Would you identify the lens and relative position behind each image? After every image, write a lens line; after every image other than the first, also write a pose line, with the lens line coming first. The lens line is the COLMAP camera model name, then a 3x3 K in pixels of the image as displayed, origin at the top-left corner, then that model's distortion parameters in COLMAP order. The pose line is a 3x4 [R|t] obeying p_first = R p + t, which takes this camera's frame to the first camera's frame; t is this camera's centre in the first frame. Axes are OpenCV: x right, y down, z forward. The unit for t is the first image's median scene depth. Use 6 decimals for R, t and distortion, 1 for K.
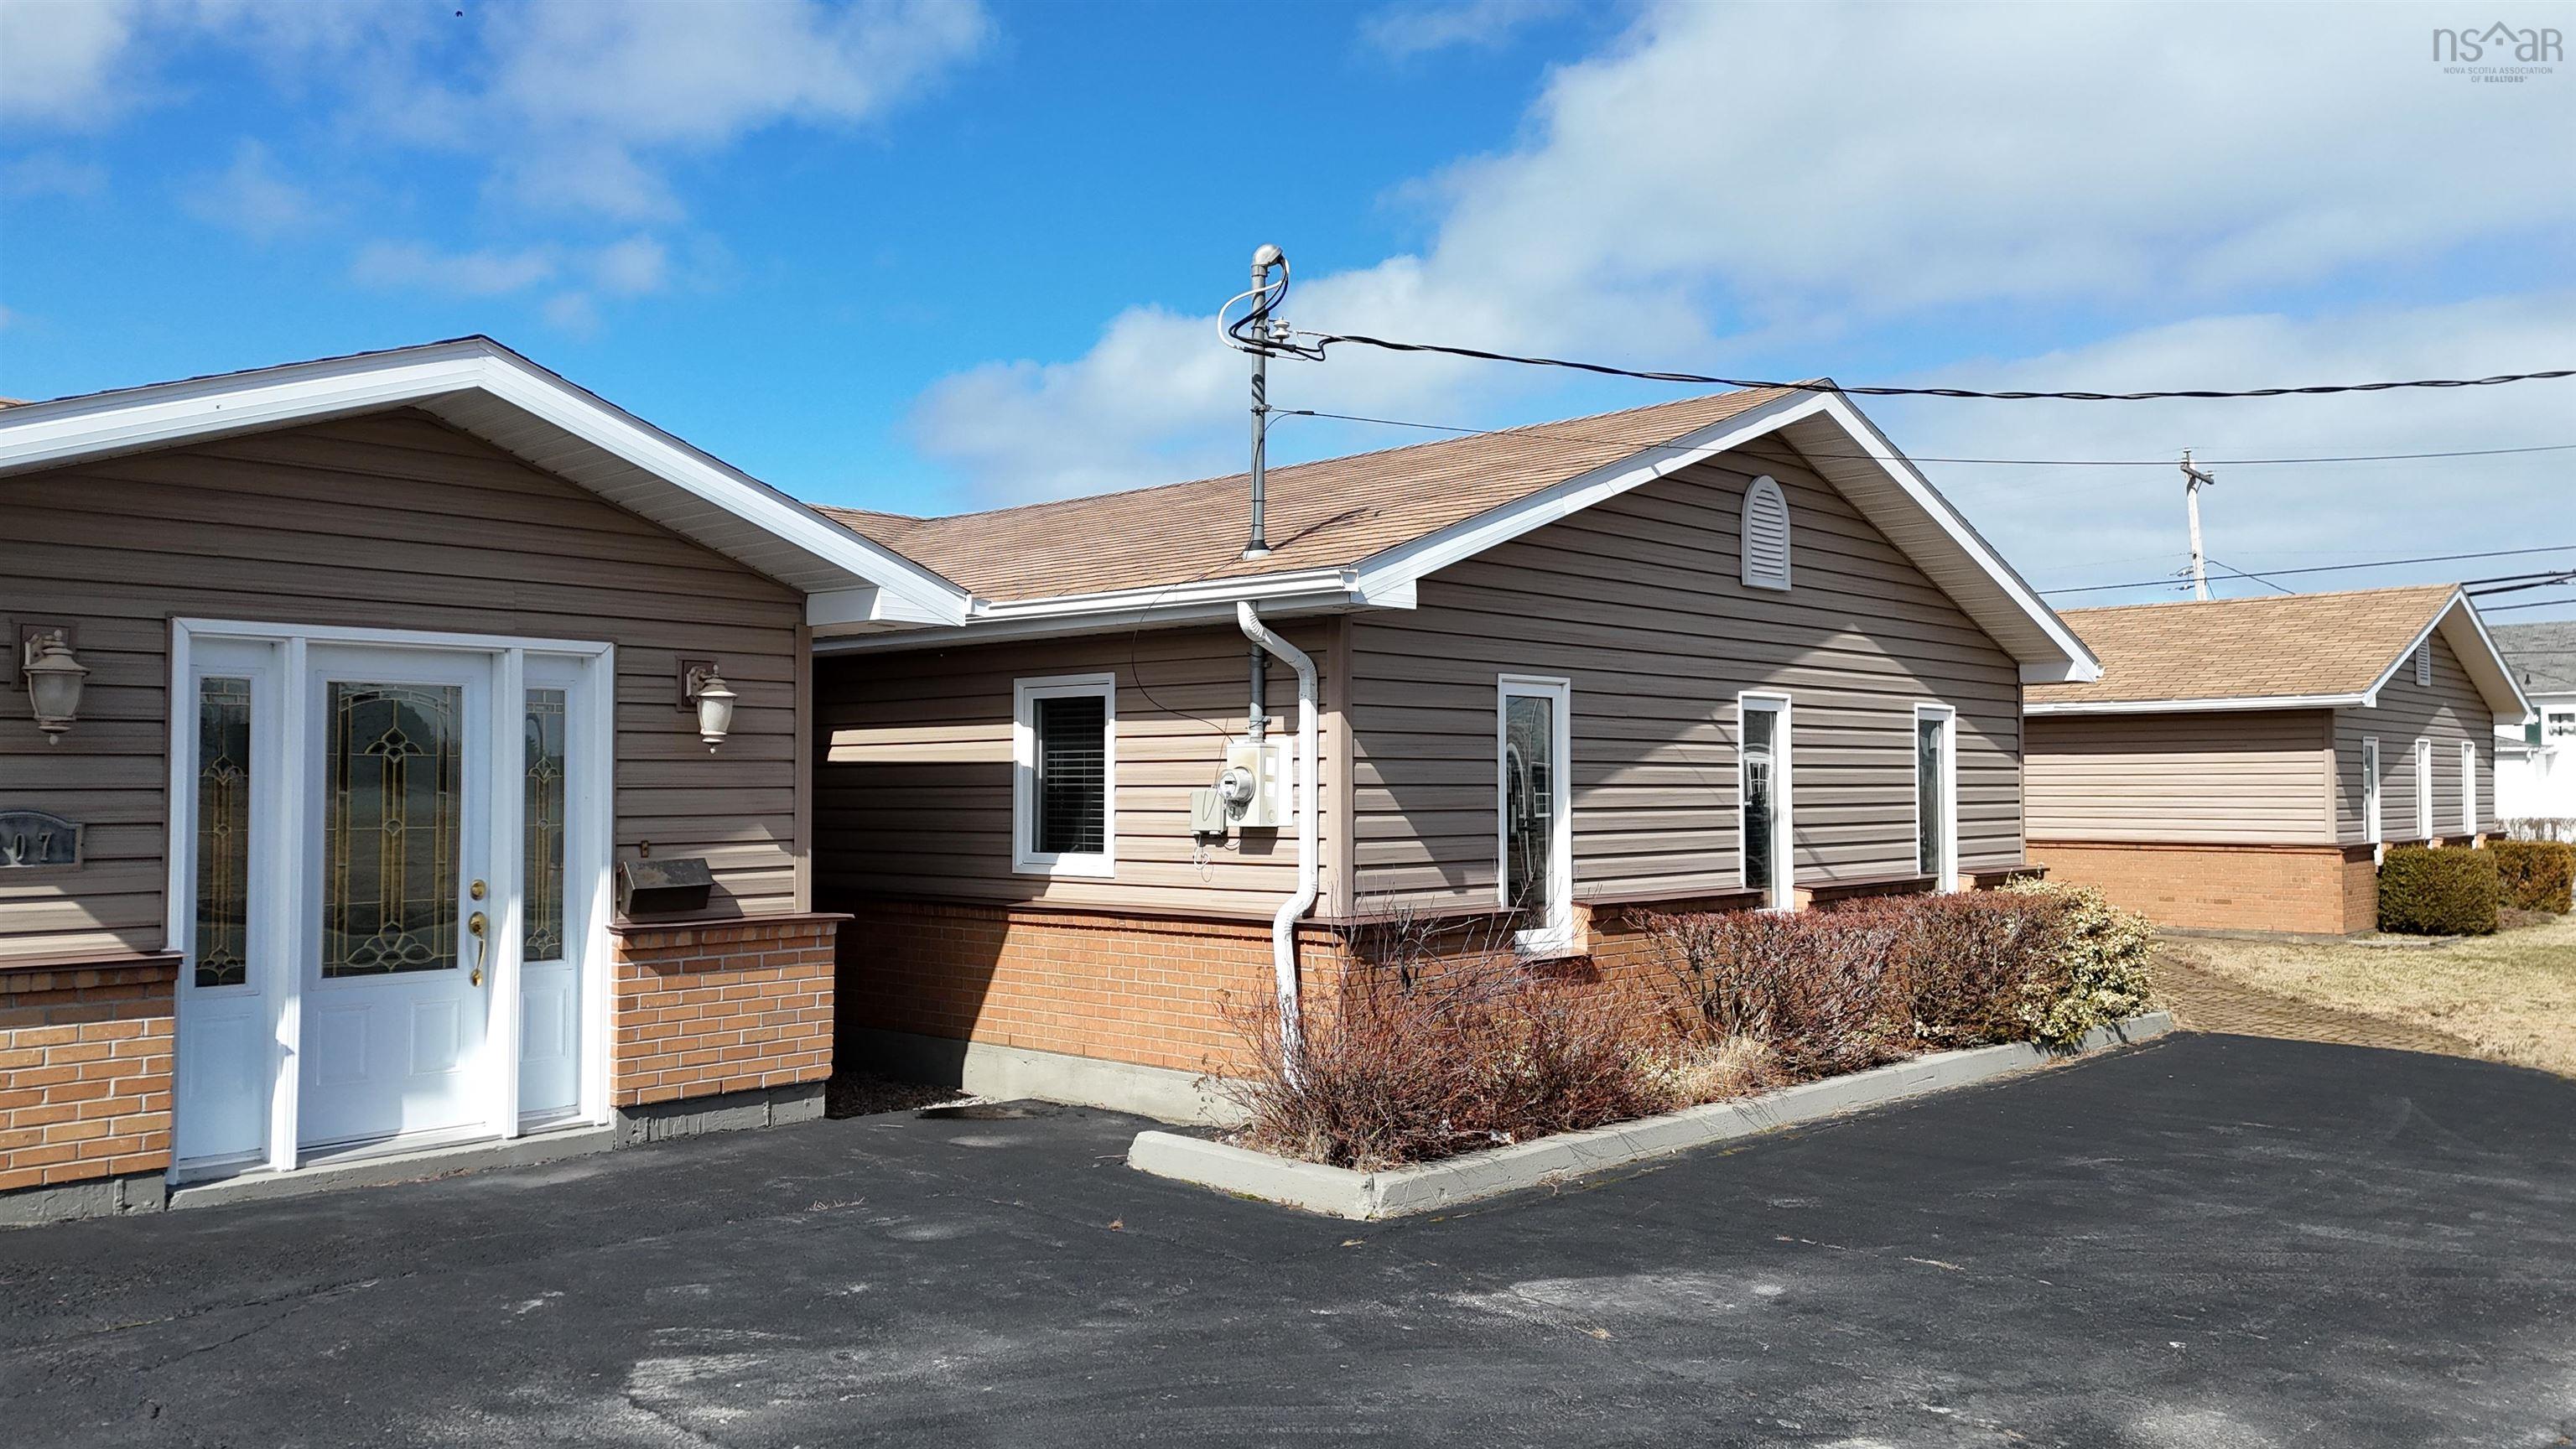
lens RADIAL K [[1874.3, 0, 1288.0], [0, 1874.3, 724.5], [0, 0, 1]] dist [0.101917, -0.093089]
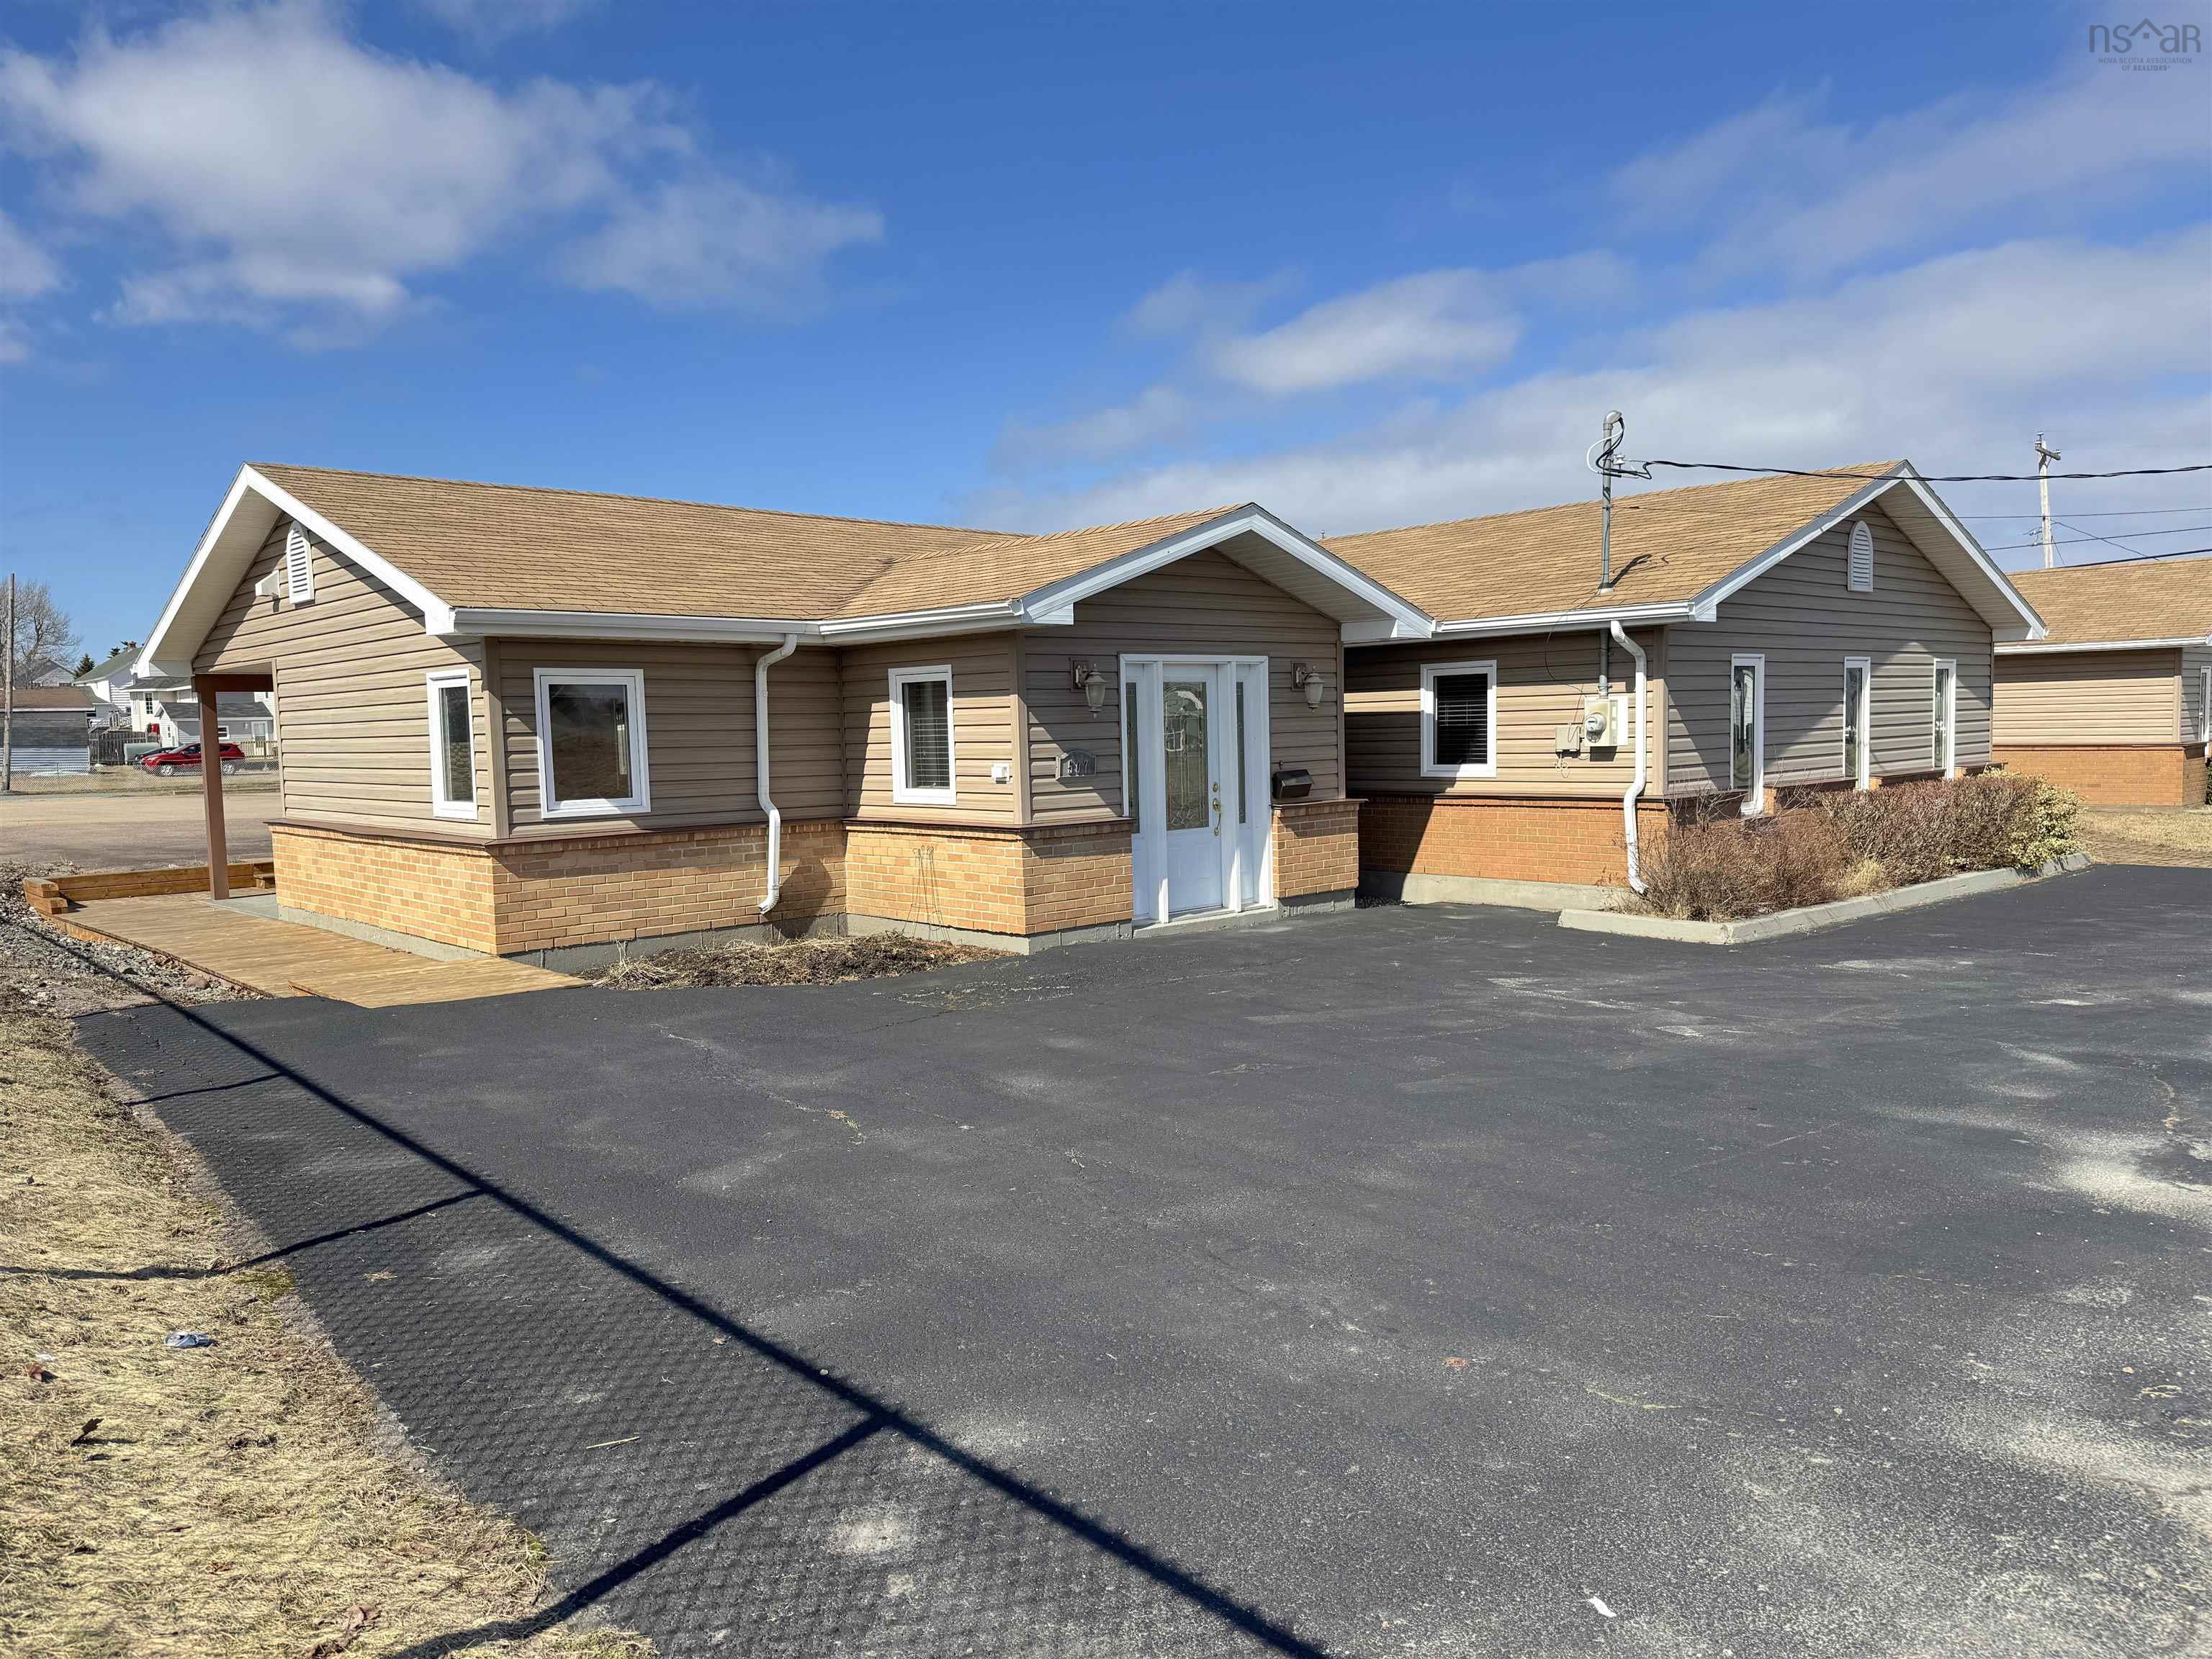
lens RADIAL K [[1534.4, 0, 1101.7], [0, 1534.4, 836.6], [0, 0, 1]] dist [0.131342, -0.225126]
pose [[0.996931, -0.016829, -0.076453, -0.368449], [0.024981, 0.993950, 0.106951, -0.029192], [0.074191, -0.108533, 0.991321, -0.494652]]
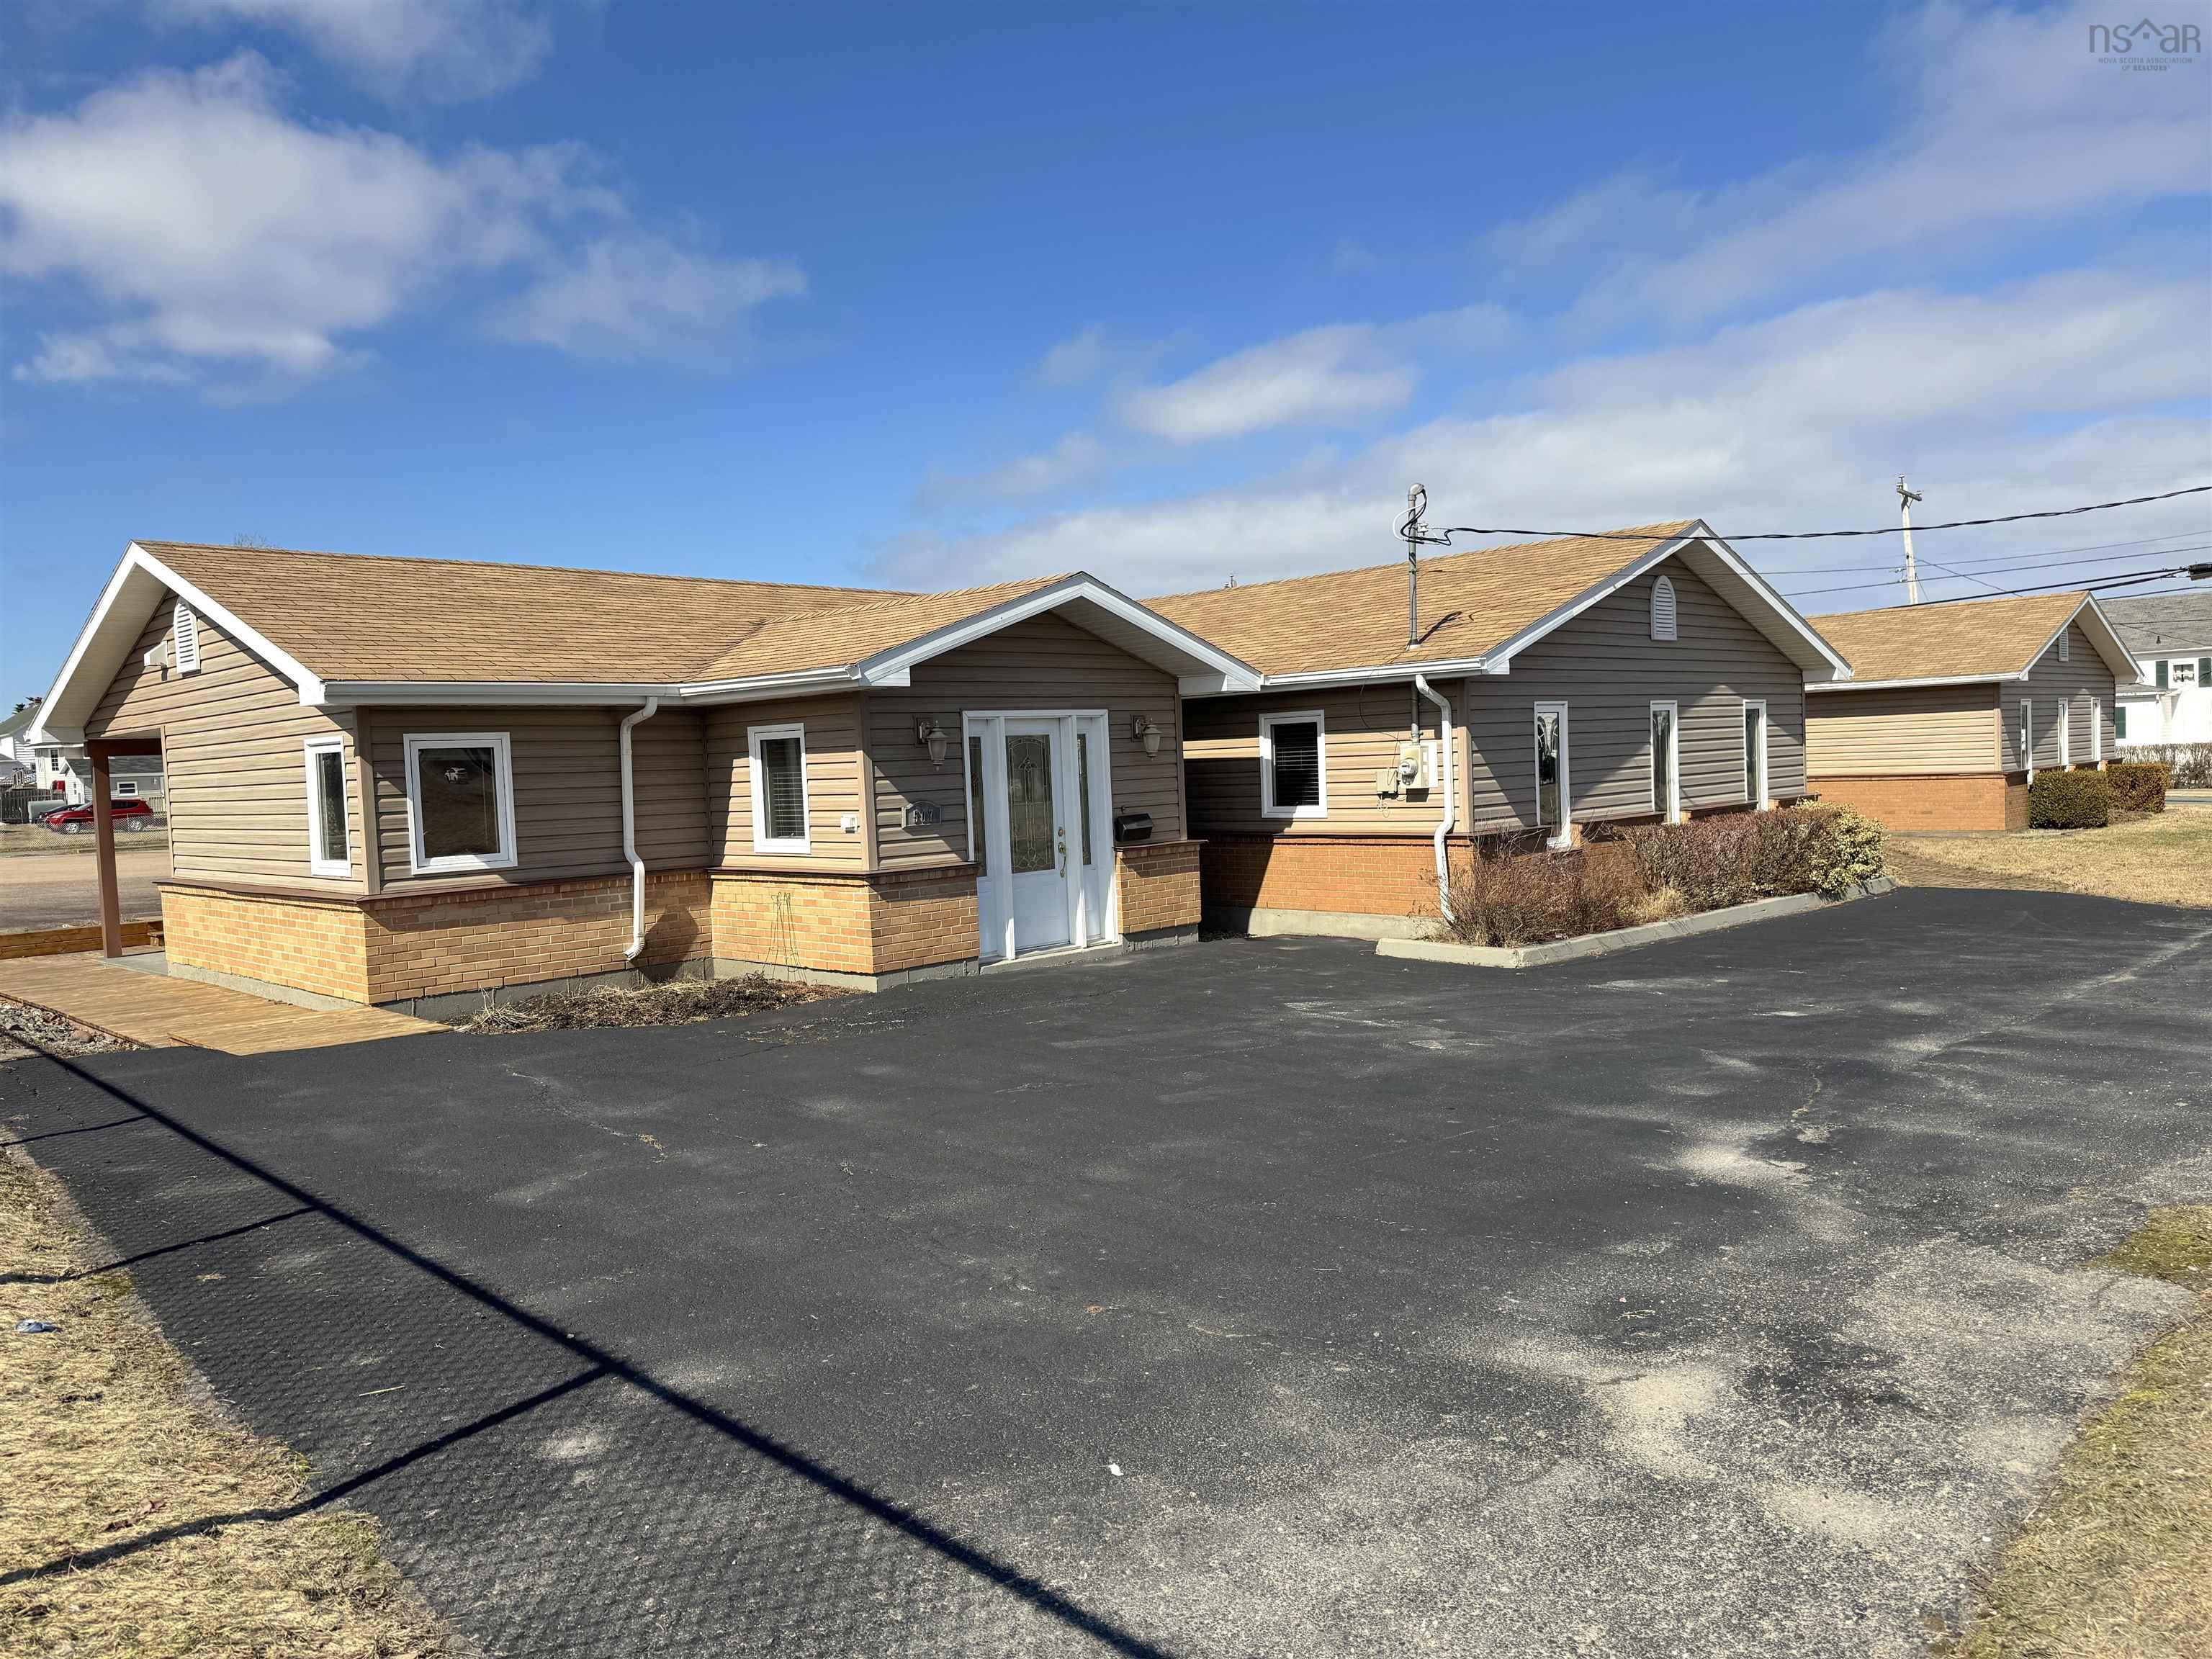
lens RADIAL K [[1534.3, 0, 1096.6], [0, 1534.3, 827.1], [0, 0, 1]] dist [0.111202, -0.163455]
pose [[0.998667, -0.037163, -0.035824, -0.284059], [0.039849, 0.996201, 0.077435, -0.040885], [0.032810, -0.078759, 0.996354, -0.586541]]
